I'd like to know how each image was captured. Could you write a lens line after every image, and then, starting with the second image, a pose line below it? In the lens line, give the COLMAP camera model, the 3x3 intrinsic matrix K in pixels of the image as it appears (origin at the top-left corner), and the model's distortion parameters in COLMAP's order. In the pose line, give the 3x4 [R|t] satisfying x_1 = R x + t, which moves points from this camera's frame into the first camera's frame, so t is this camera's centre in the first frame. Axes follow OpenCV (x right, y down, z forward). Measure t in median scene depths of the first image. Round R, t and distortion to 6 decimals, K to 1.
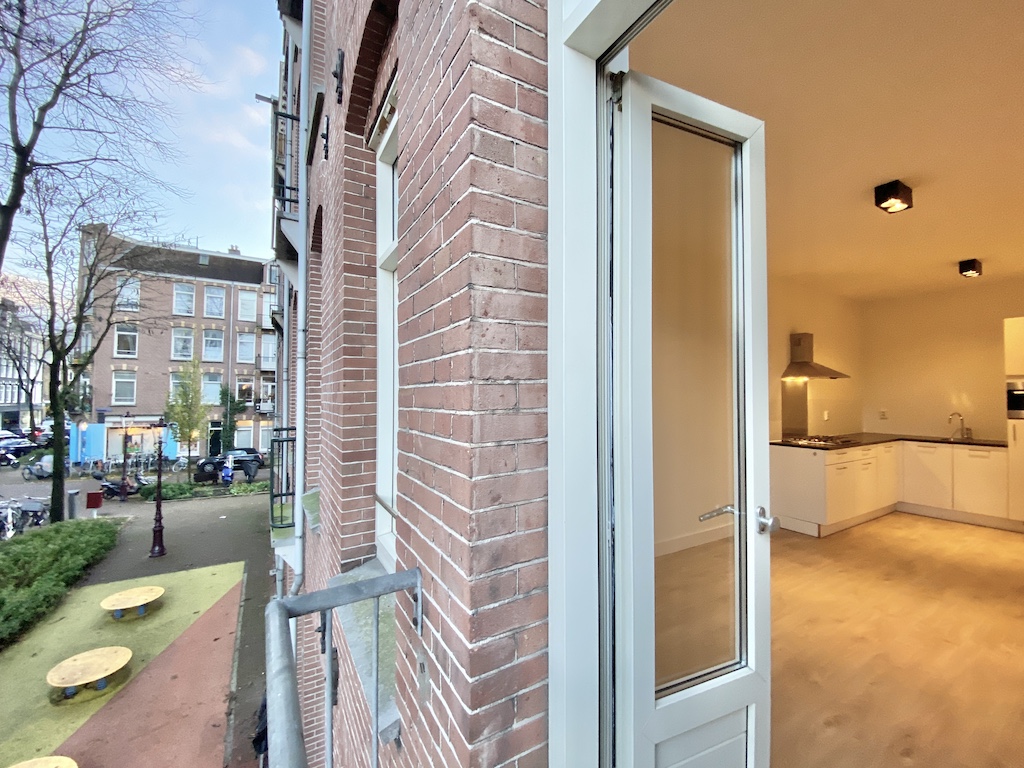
lens RADIAL K [[415.7, 0, 511.8], [0, 415.7, 388.0], [0, 0, 1]] dist [0.020325, -0.020584]
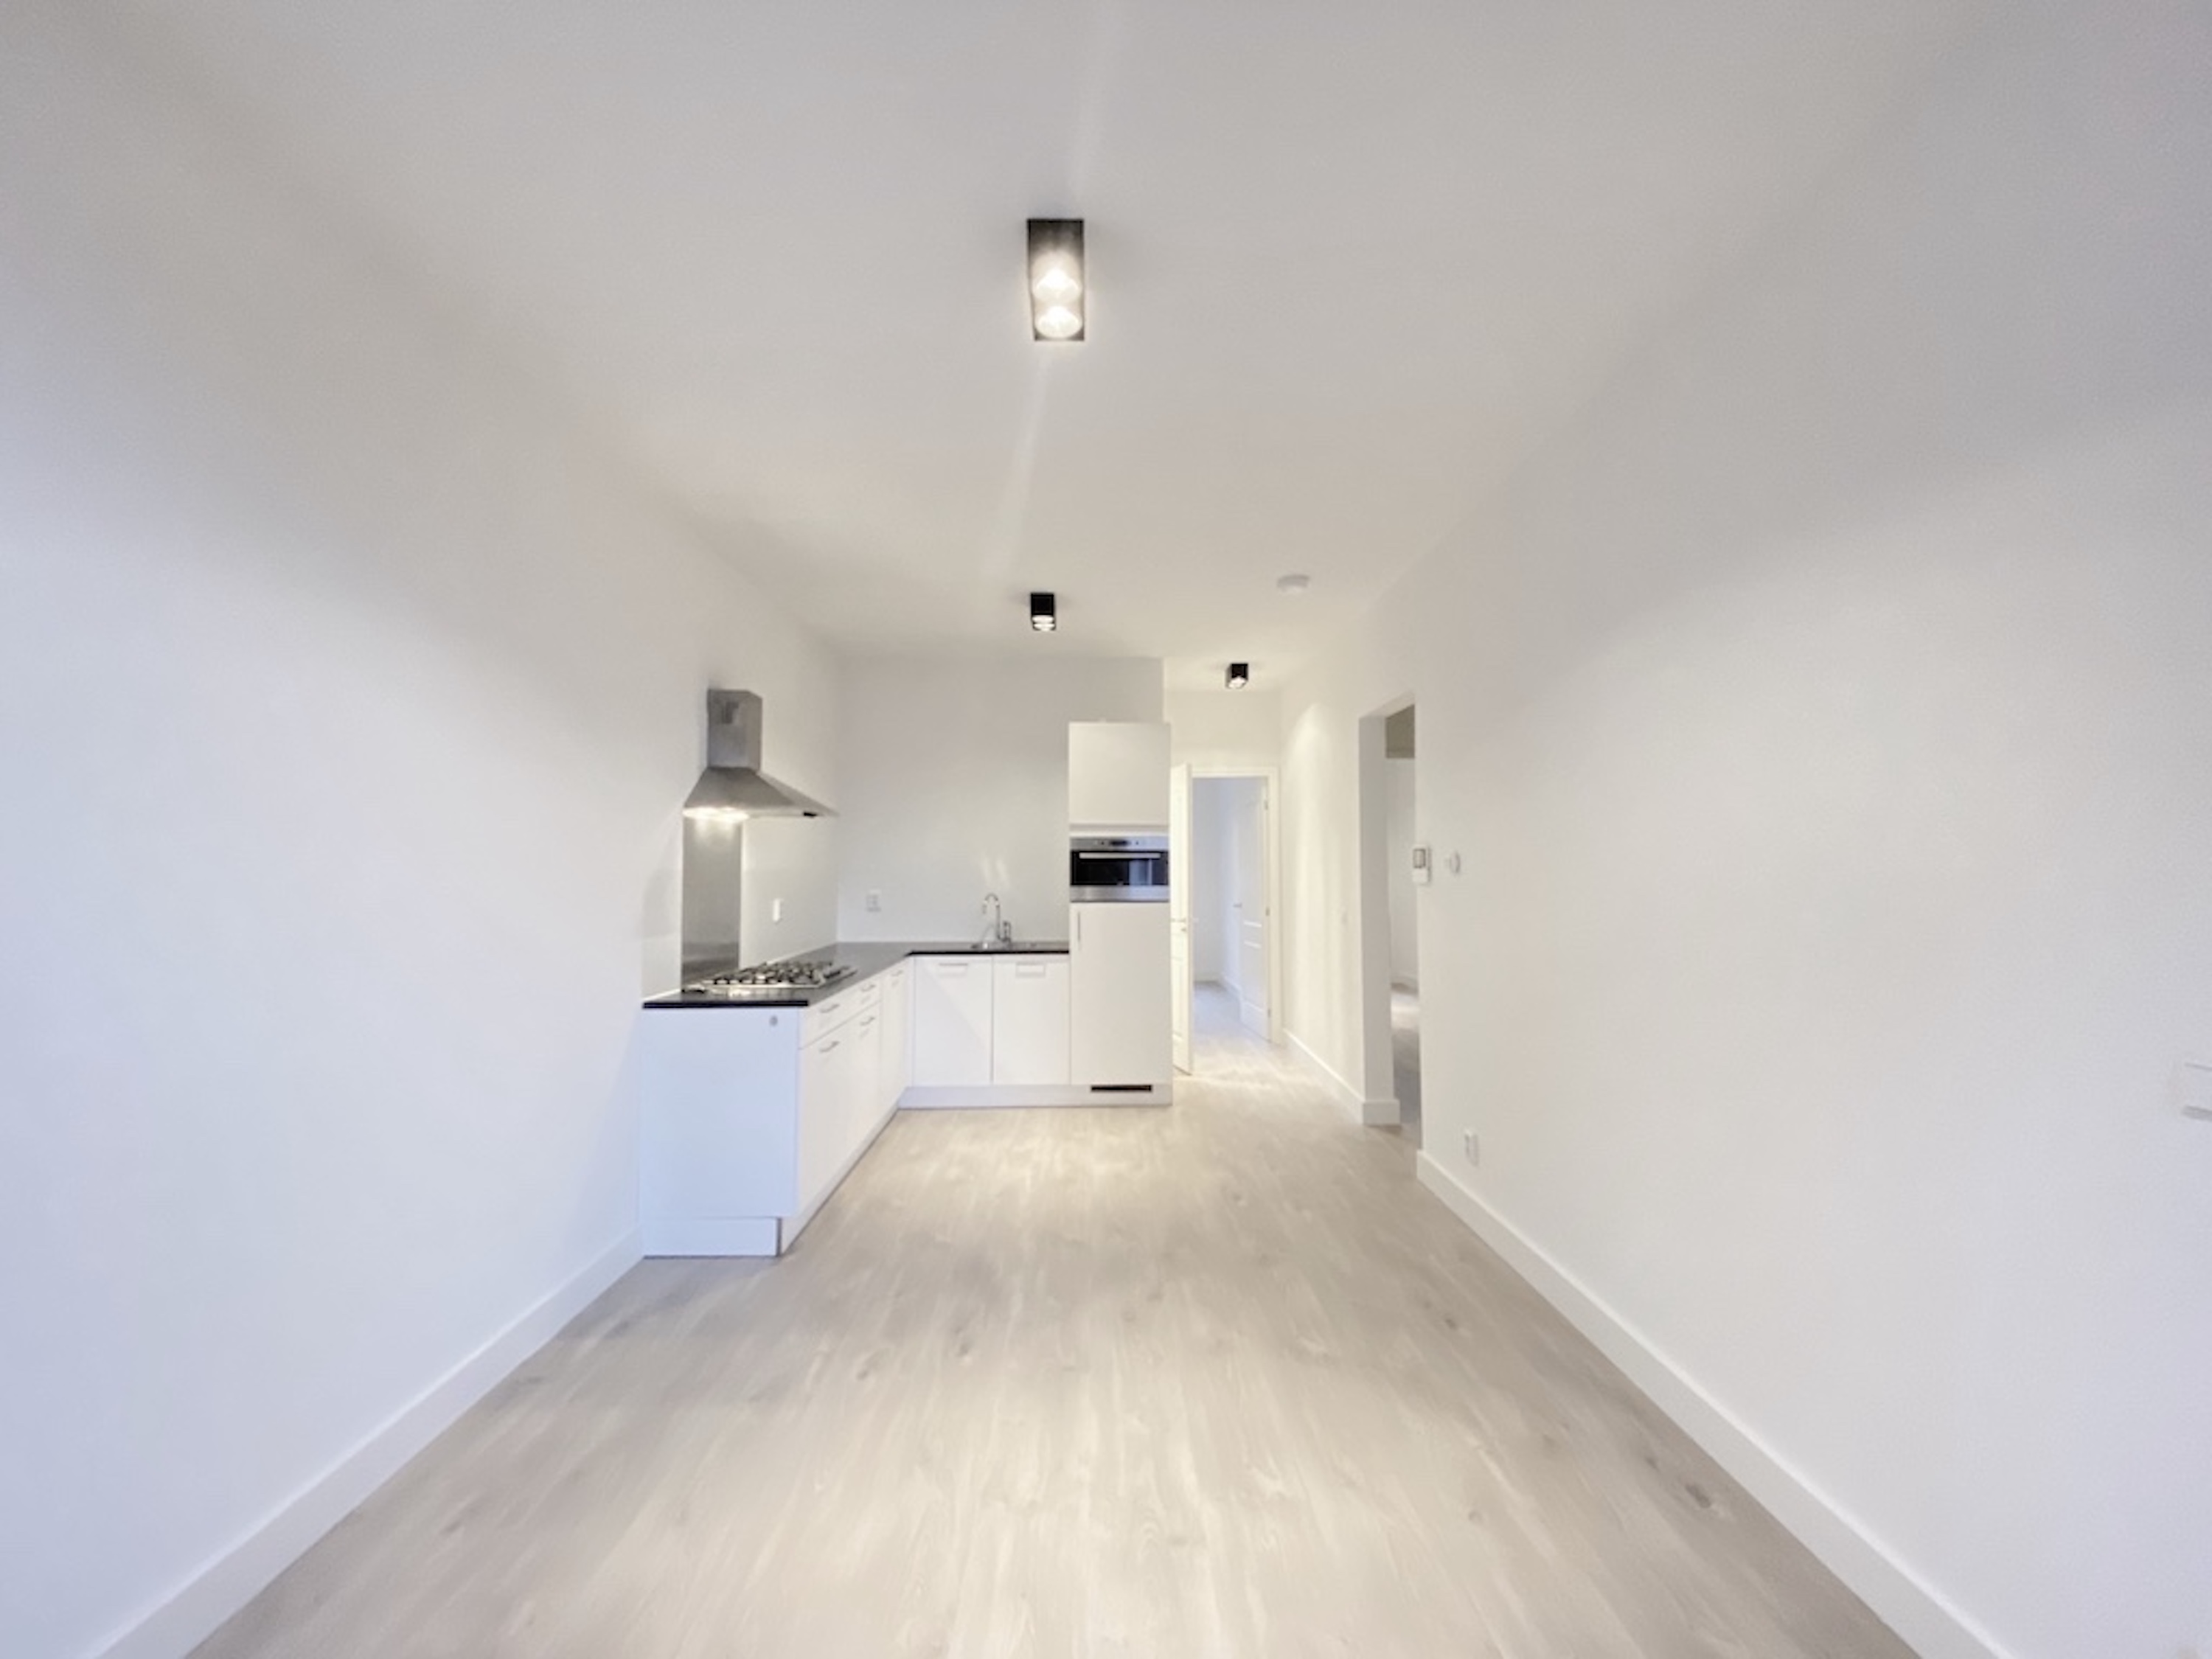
lens RADIAL K [[886.5, 0, 1114.0], [0, 886.5, 831.9], [0, 0, 1]] dist [0.018745, -0.020507]
pose [[0.482153, 0.030551, 0.875554, 0.179996], [-0.012329, 0.999529, -0.028088, 0.012586], [-0.876000, 0.002748, 0.482302, 0.349874]]
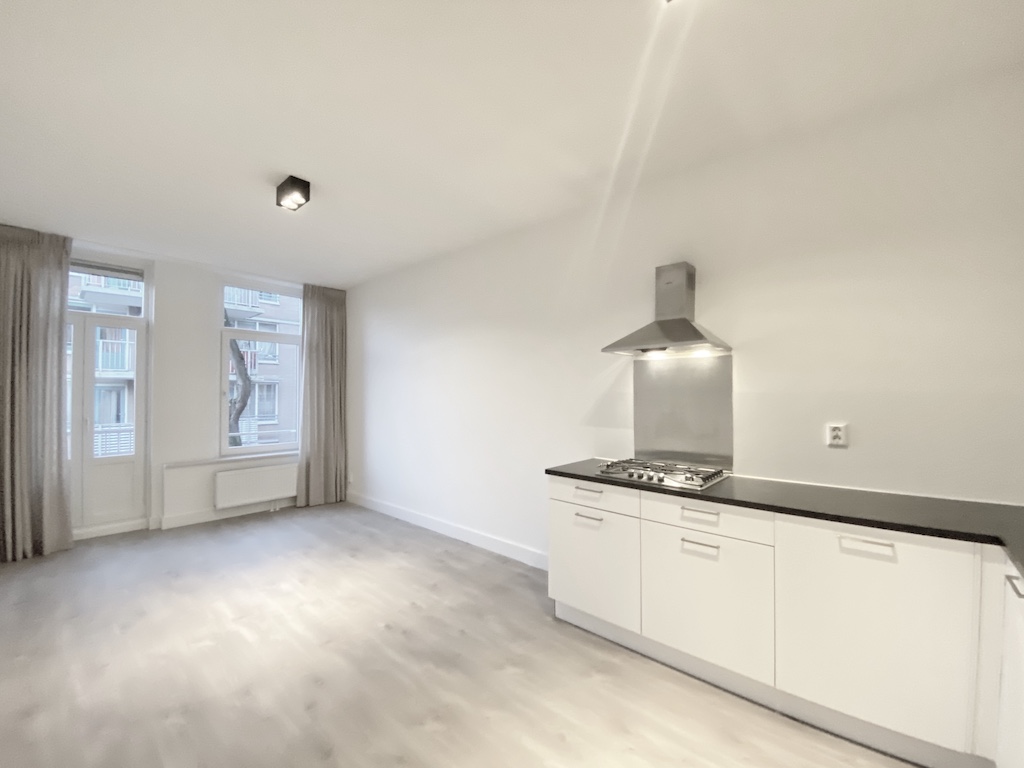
lens RADIAL K [[415.7, 0, 511.8], [0, 415.7, 388.0], [0, 0, 1]] dist [0.020325, -0.020584]
pose [[0.316210, -0.013000, -0.948600, 1.203559], [0.016648, 0.999828, -0.008152, 0.024032], [0.948543, -0.013215, 0.316372, 0.689834]]
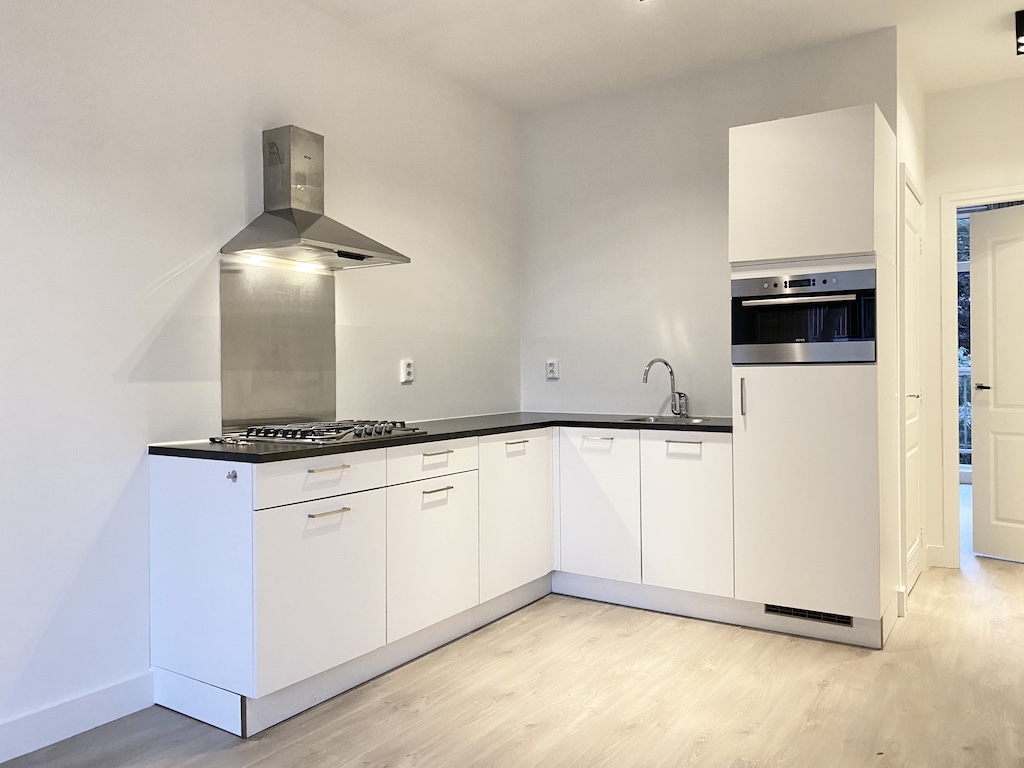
lens RADIAL K [[779.9, 0, 515.9], [0, 779.9, 386.0], [0, 0, 1]] dist [0.080293, -0.116584]
pose [[0.894350, -0.016428, 0.447066, 0.607198], [0.002725, 0.999507, 0.031276, 0.067029], [-0.447360, -0.026754, 0.893954, 0.348830]]
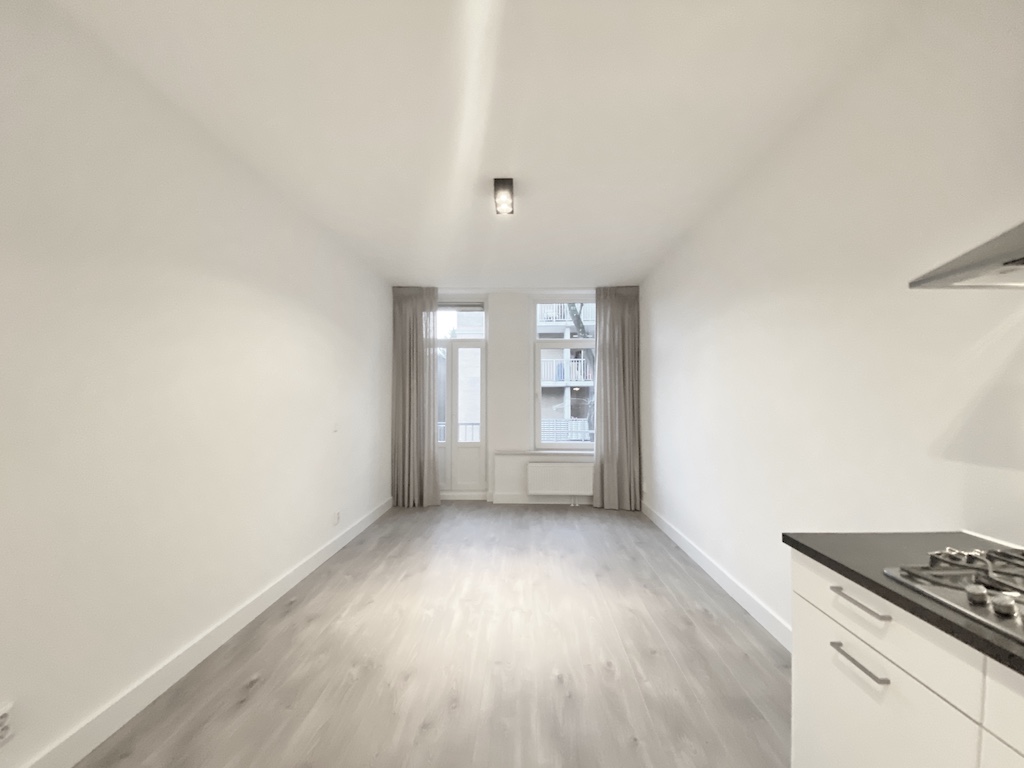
lens RADIAL K [[410.4, 0, 515.7], [0, 410.4, 385.1], [0, 0, 1]] dist [0.018745, -0.020507]
pose [[-0.520722, -0.024754, -0.853367, 1.039837], [0.017125, 0.999076, -0.039430, 0.032015], [0.853554, -0.035146, -0.519817, 0.902035]]
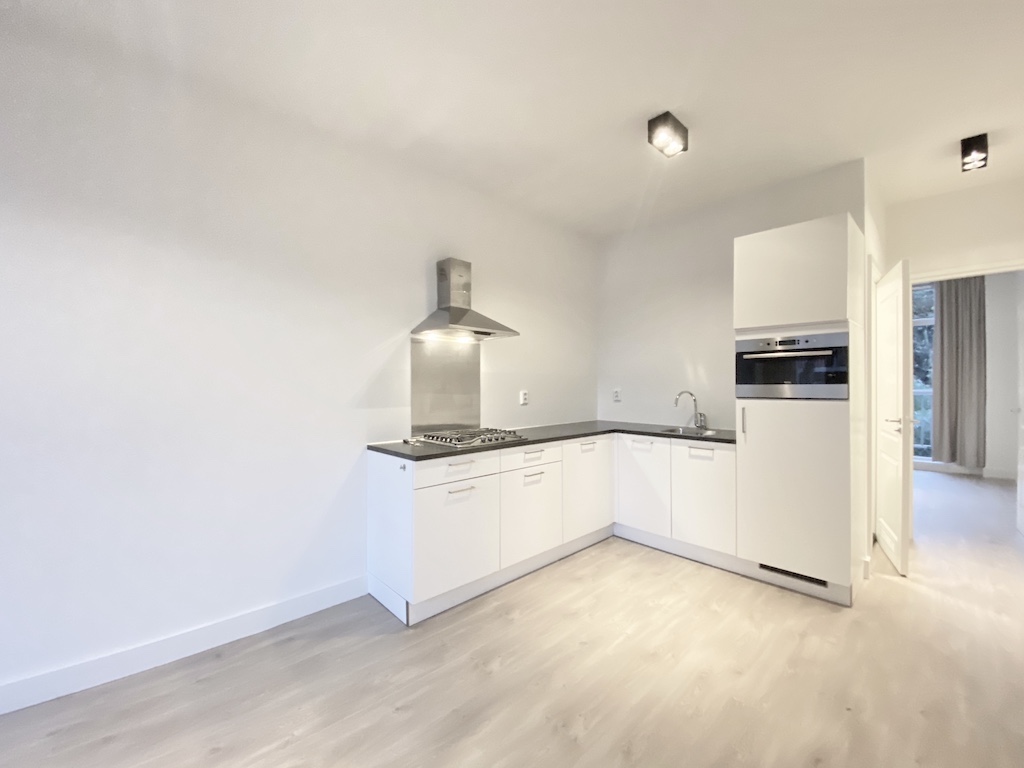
lens RADIAL K [[415.7, 0, 511.8], [0, 415.7, 388.0], [0, 0, 1]] dist [0.020325, -0.020584]
pose [[0.975933, -0.008379, 0.217912, 0.693886], [0.003201, 0.999704, 0.024103, 0.040796], [-0.218049, -0.022826, 0.975671, 0.424911]]
